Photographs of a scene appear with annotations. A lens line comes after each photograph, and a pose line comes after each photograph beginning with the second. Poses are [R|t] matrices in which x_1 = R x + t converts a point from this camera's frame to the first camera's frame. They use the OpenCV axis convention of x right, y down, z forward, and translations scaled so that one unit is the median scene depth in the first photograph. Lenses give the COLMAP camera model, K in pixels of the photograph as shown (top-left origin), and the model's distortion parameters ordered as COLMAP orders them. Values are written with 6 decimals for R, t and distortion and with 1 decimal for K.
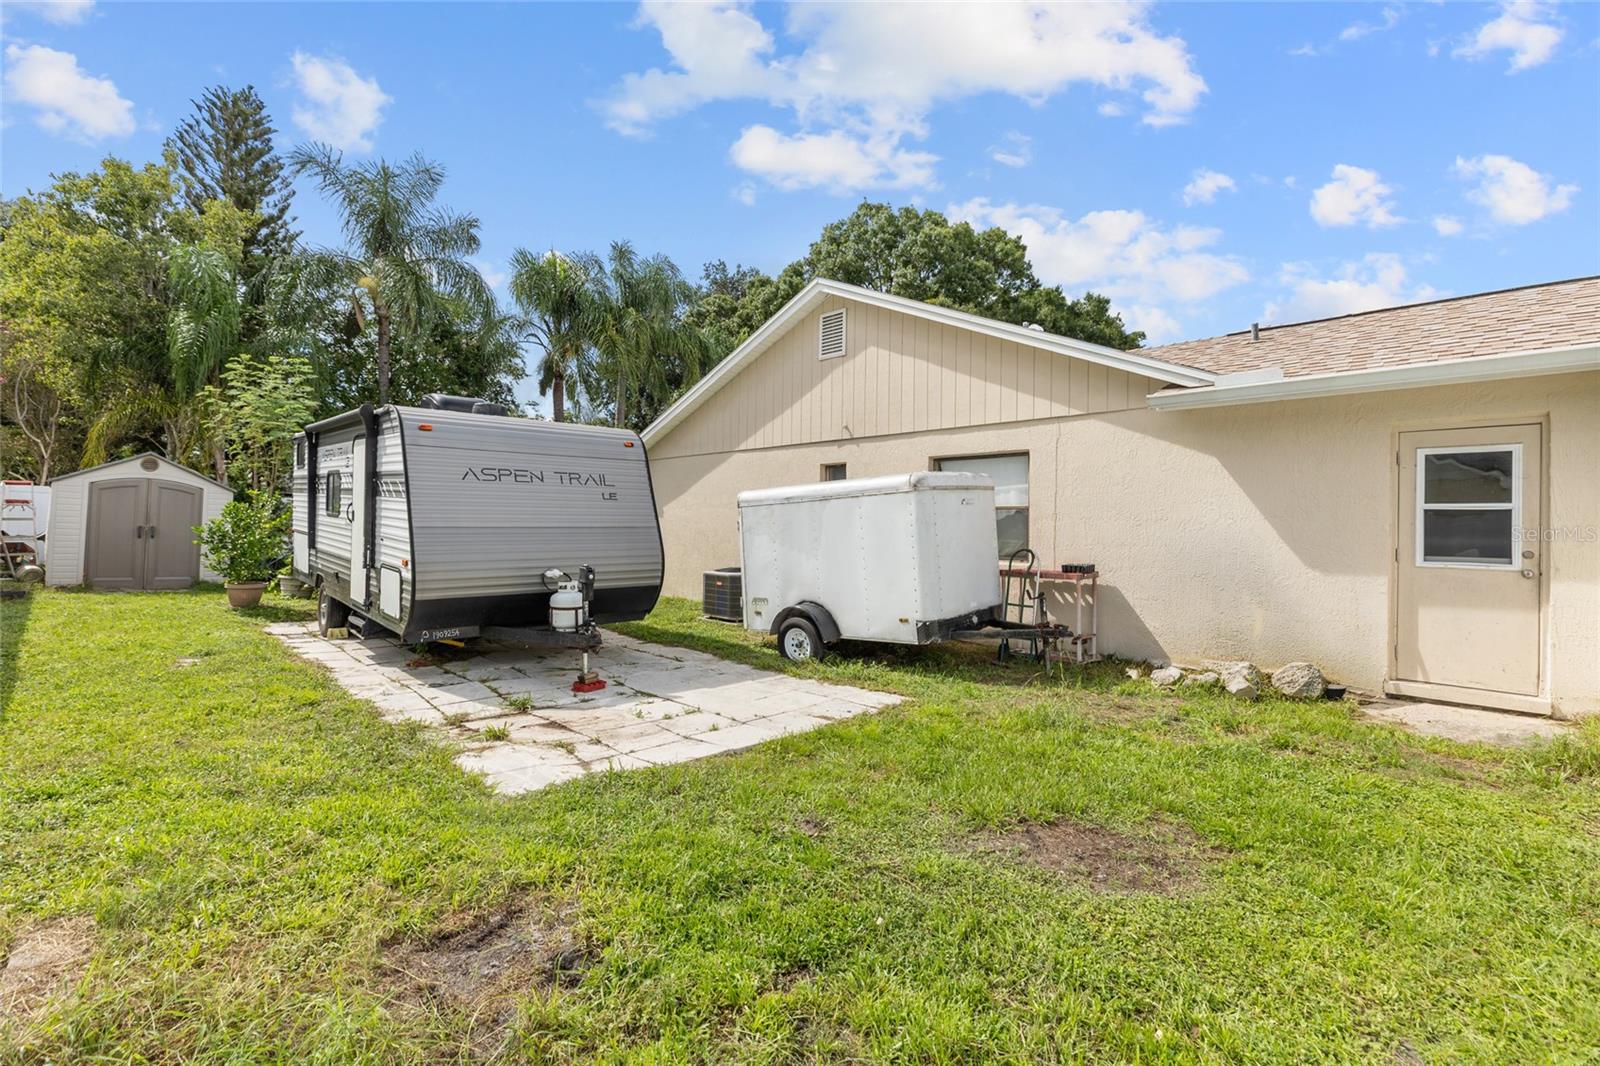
lens RADIAL K [[723.9, 0, 795.8], [0, 723.9, 525.0], [0, 0, 1]] dist [0.001463, 0.001178]
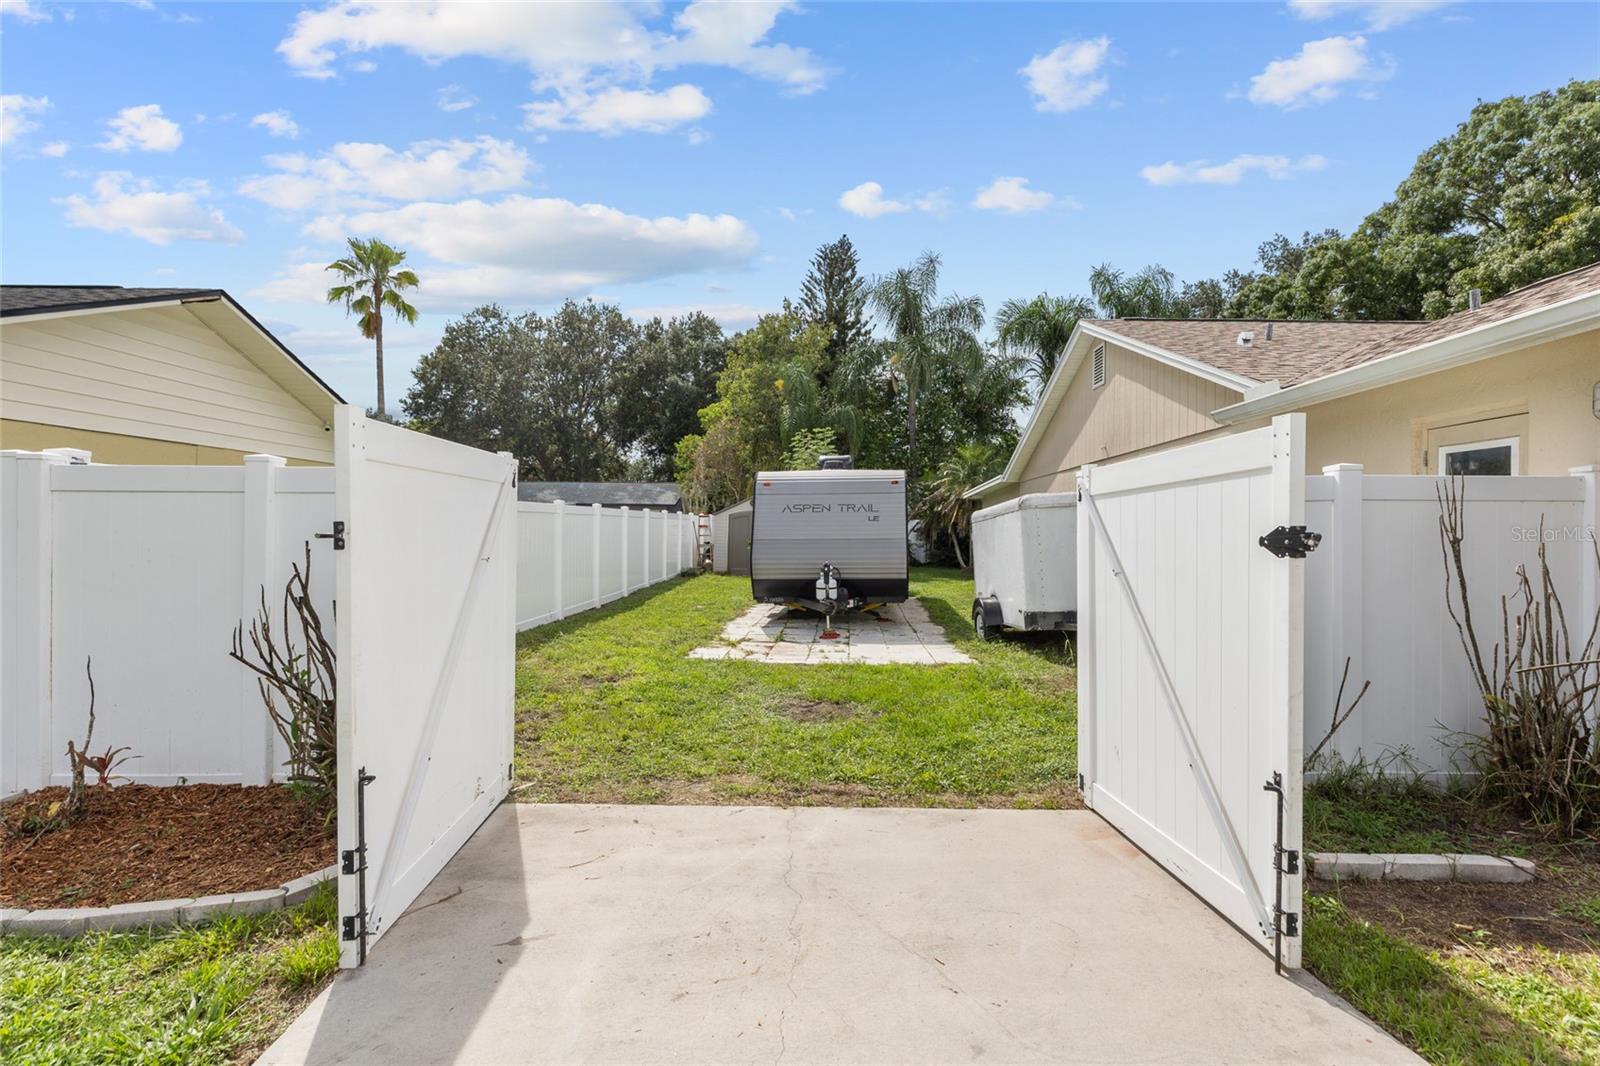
lens RADIAL K [[722.8, 0, 805.6], [0, 722.8, 536.9], [0, 0, 1]] dist [0.005679, 0.001154]
pose [[0.683988, -0.005858, -0.729470, 0.441381], [0.006933, 0.999975, -0.001529, 0.000214], [0.729460, -0.004011, 0.684011, -0.081708]]
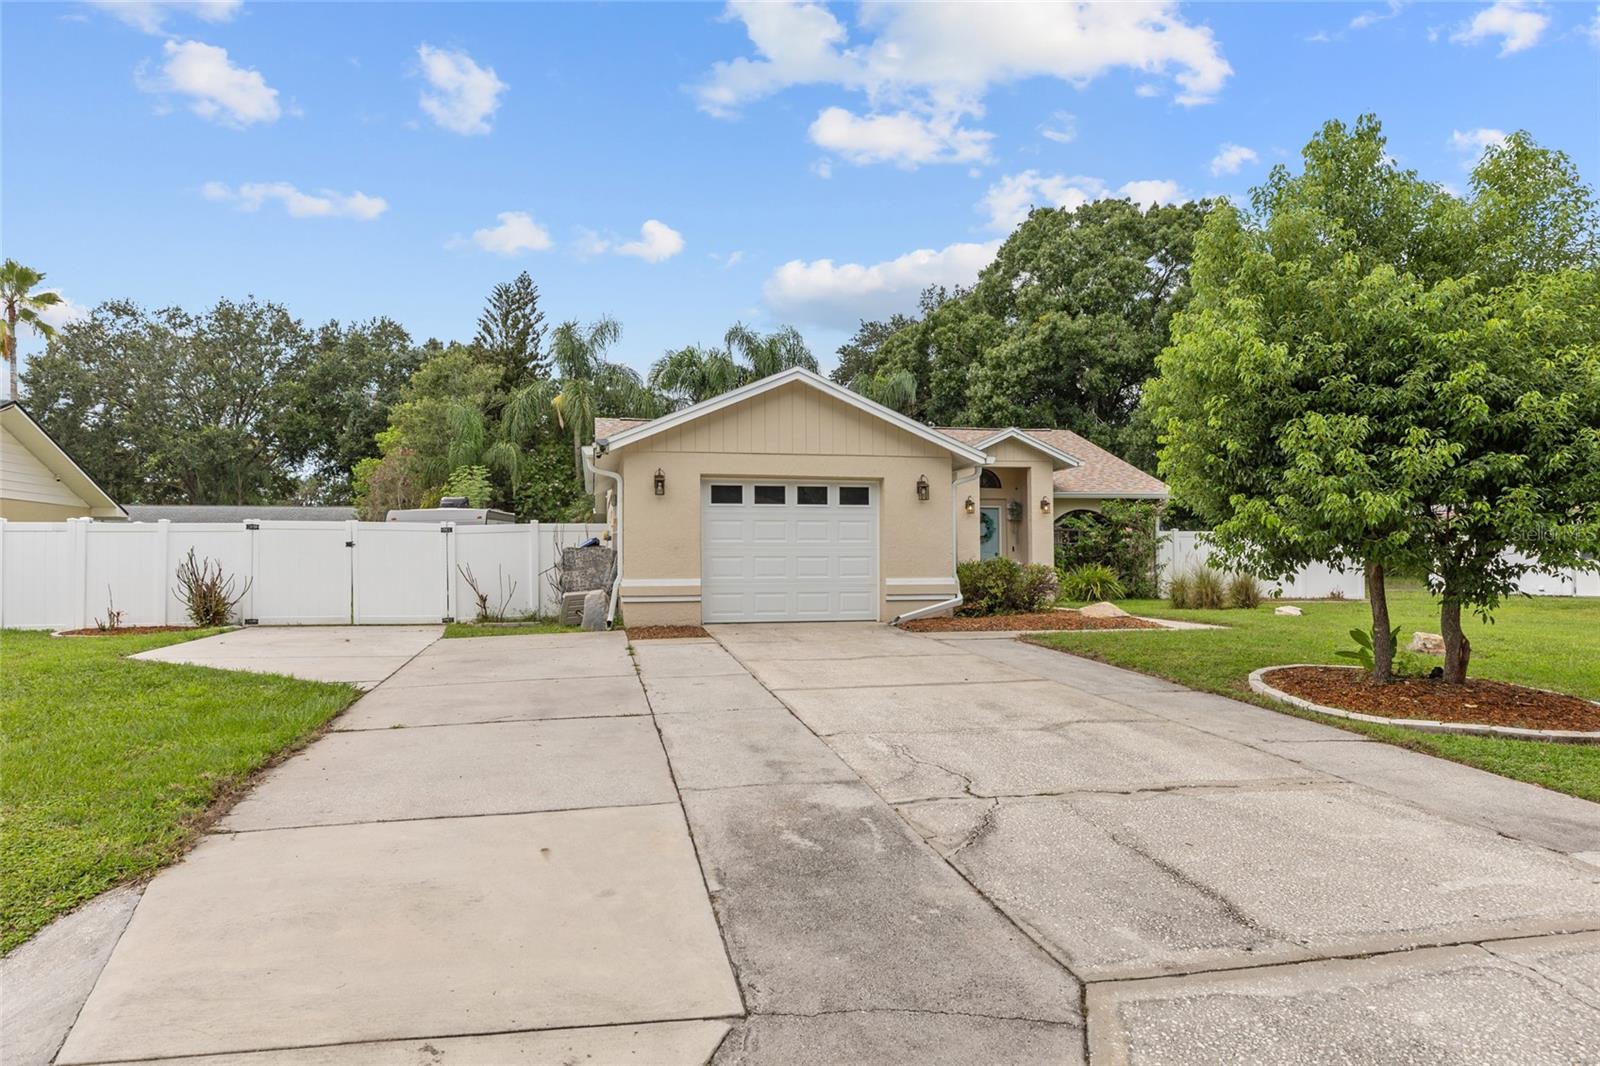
lens RADIAL K [[938.5, 0, 797.5], [0, 938.5, 530.0], [0, 0, 1]] dist [-0.001510, -0.000154]
pose [[0.841693, -0.042310, -0.538296, 1.434625], [0.027217, 0.998982, -0.035964, 0.043631], [0.539270, 0.015620, 0.841988, -0.639053]]
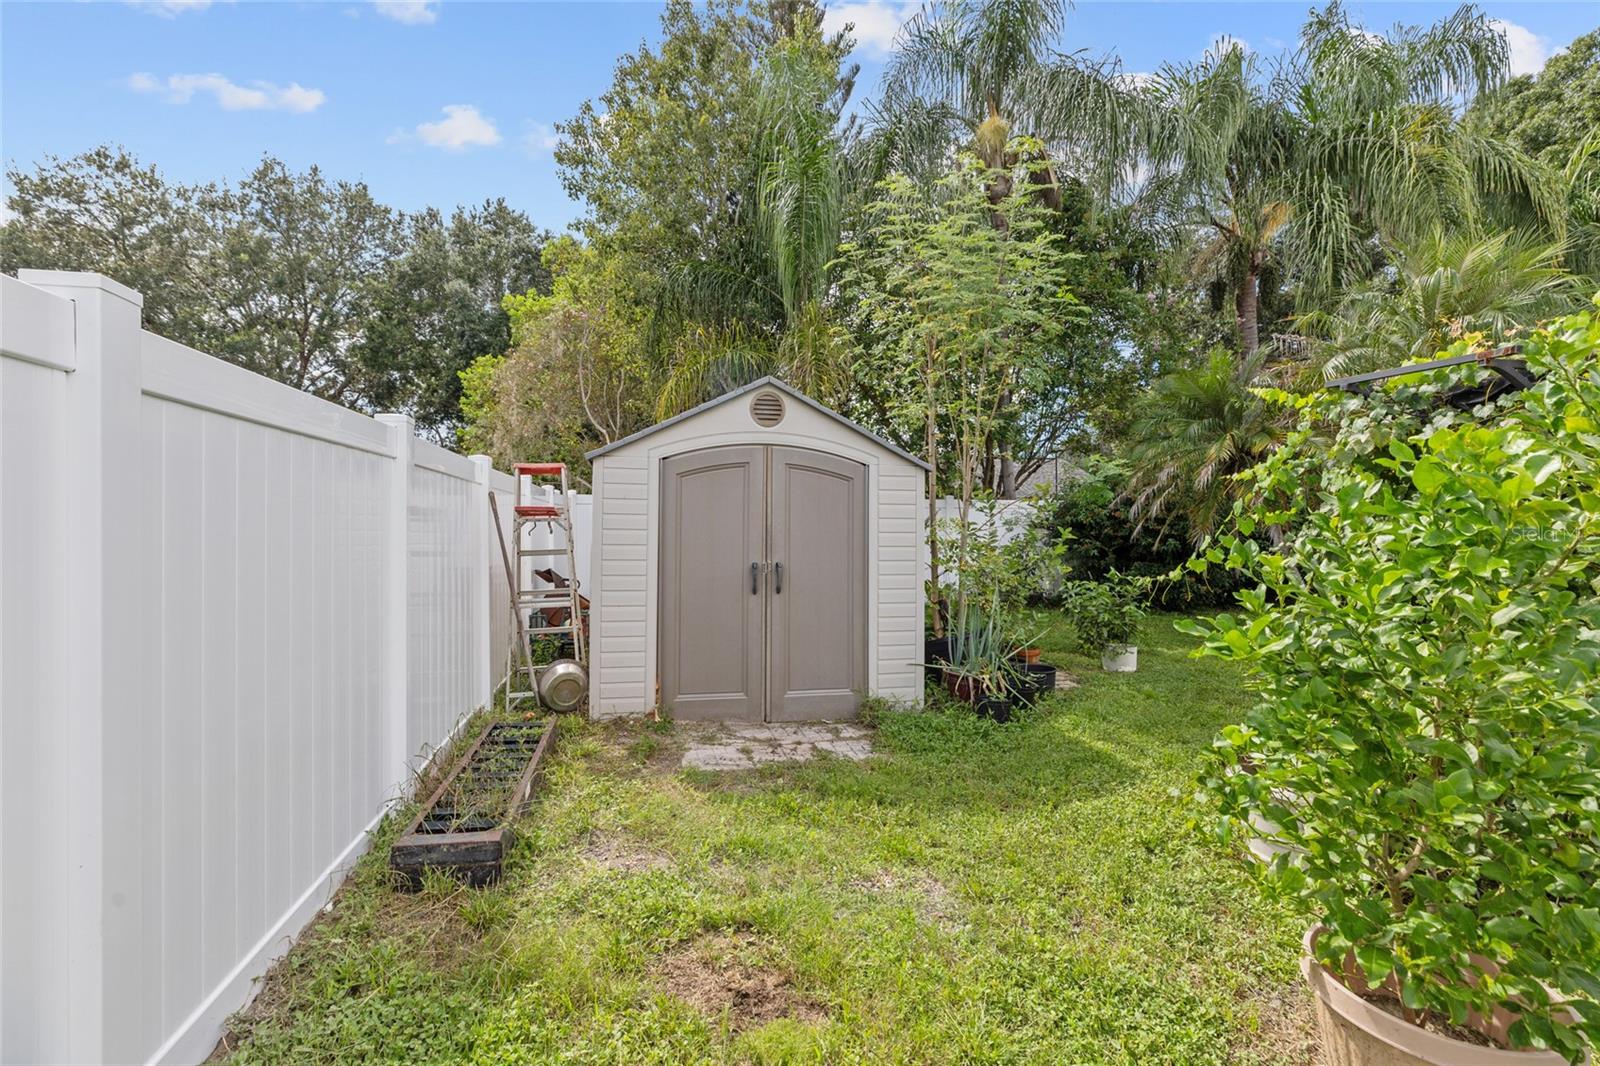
lens RADIAL K [[723.9, 0, 795.8], [0, 723.9, 525.0], [0, 0, 1]] dist [0.001463, 0.001178]
pose [[0.834103, -0.031738, -0.550695, -0.668905], [0.030931, 0.999464, -0.010753, -0.014731], [0.550741, -0.008065, 0.834637, 0.683989]]
